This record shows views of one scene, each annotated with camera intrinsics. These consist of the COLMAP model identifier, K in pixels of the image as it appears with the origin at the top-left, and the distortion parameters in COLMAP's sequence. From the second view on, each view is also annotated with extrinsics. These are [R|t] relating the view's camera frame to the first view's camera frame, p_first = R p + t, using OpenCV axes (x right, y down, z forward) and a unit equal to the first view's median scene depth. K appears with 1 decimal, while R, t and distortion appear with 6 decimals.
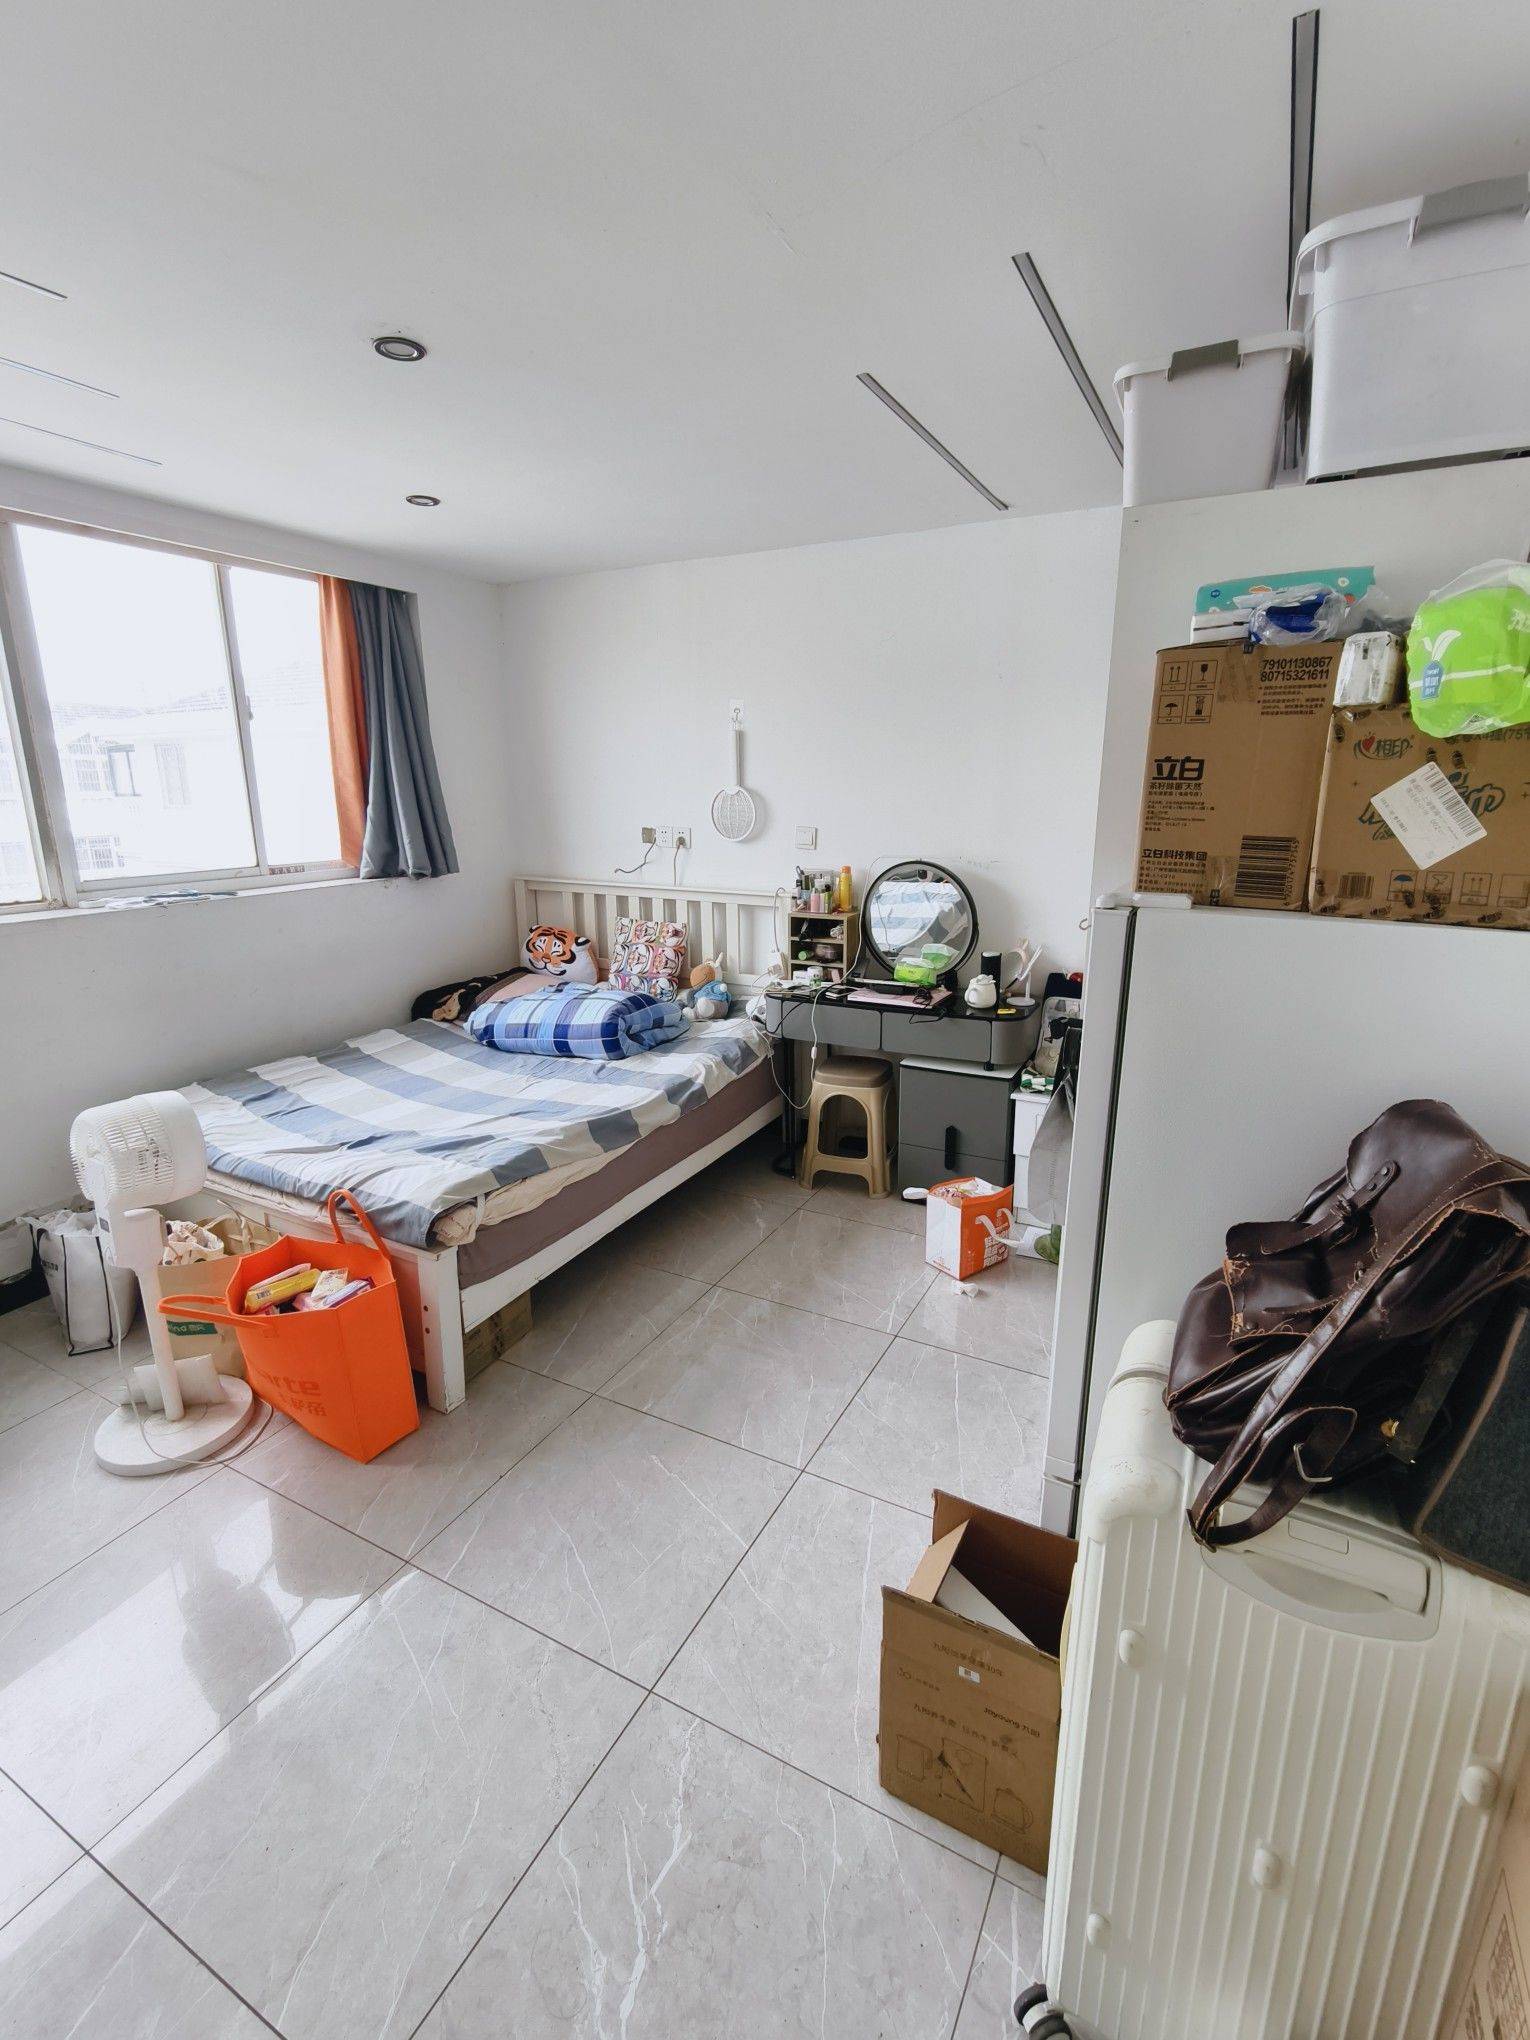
lens RADIAL K [[934.9, 0, 761.9], [0, 934.9, 1020.1], [0, 0, 1]] dist [0.002530, -0.002390]
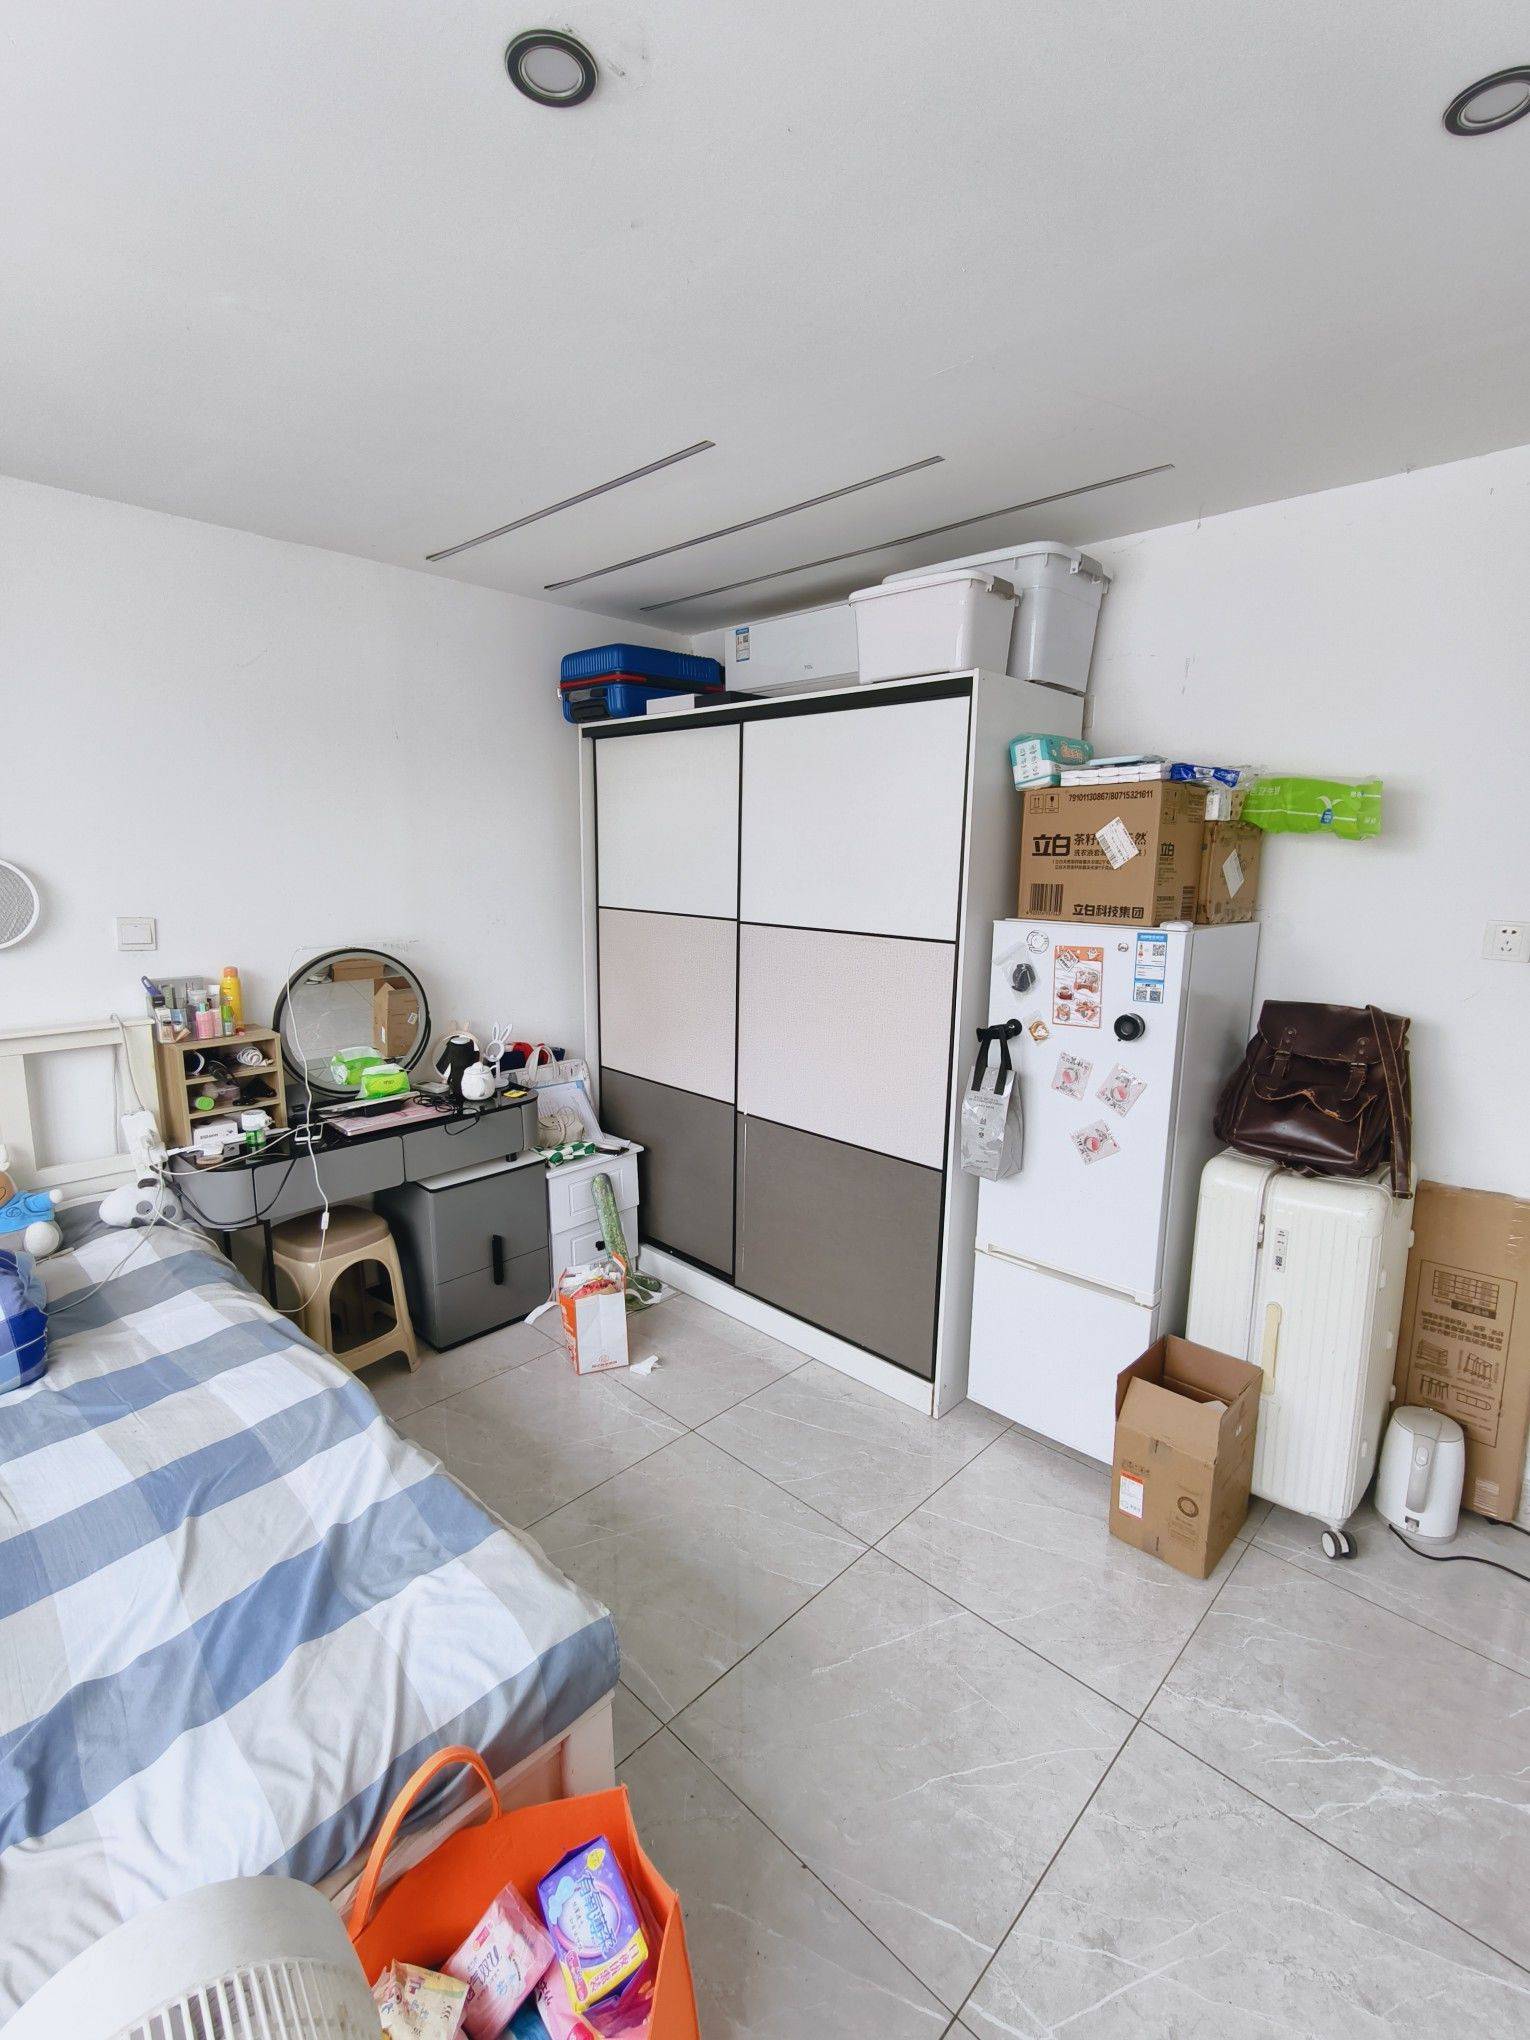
lens RADIAL K [[934.9, 0, 761.9], [0, 934.9, 1020.1], [0, 0, 1]] dist [0.002530, -0.002390]
pose [[0.269442, -0.163602, 0.949018, -0.520422], [0.231869, 0.967494, 0.100956, -0.111141], [-0.934686, 0.192847, 0.298618, 0.447117]]
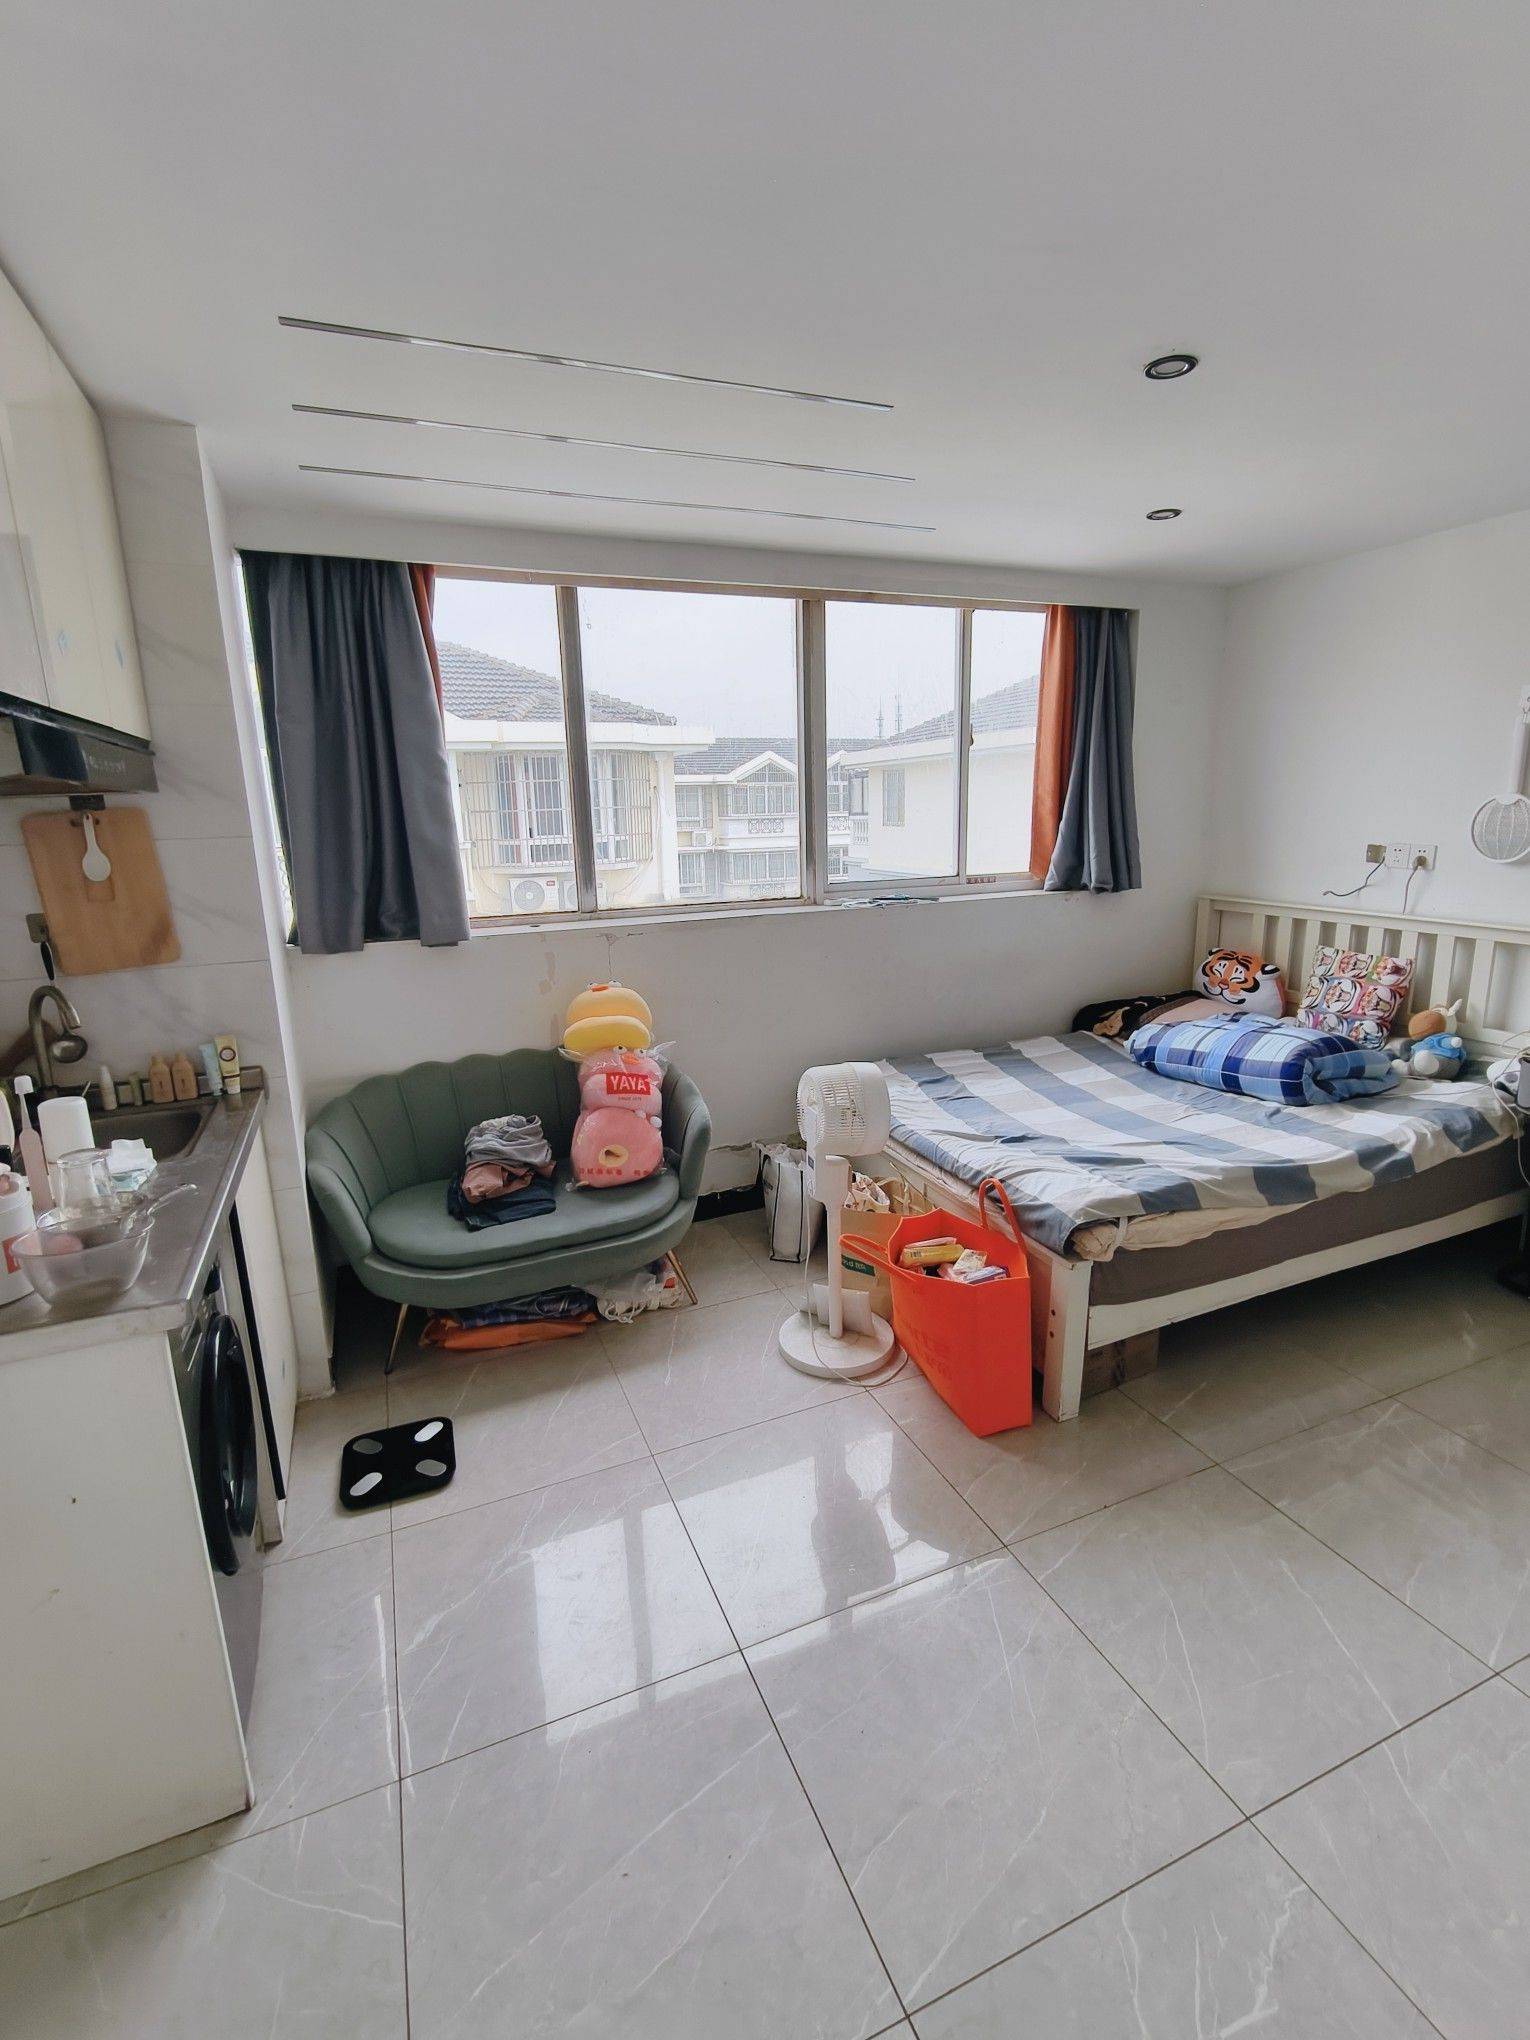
lens RADIAL K [[934.9, 0, 761.9], [0, 934.9, 1020.1], [0, 0, 1]] dist [0.002530, -0.002390]
pose [[0.776794, 0.125361, -0.617151, -0.012012], [-0.135069, 0.990346, 0.031159, 0.002657], [0.615100, 0.059154, 0.786227, -0.009970]]
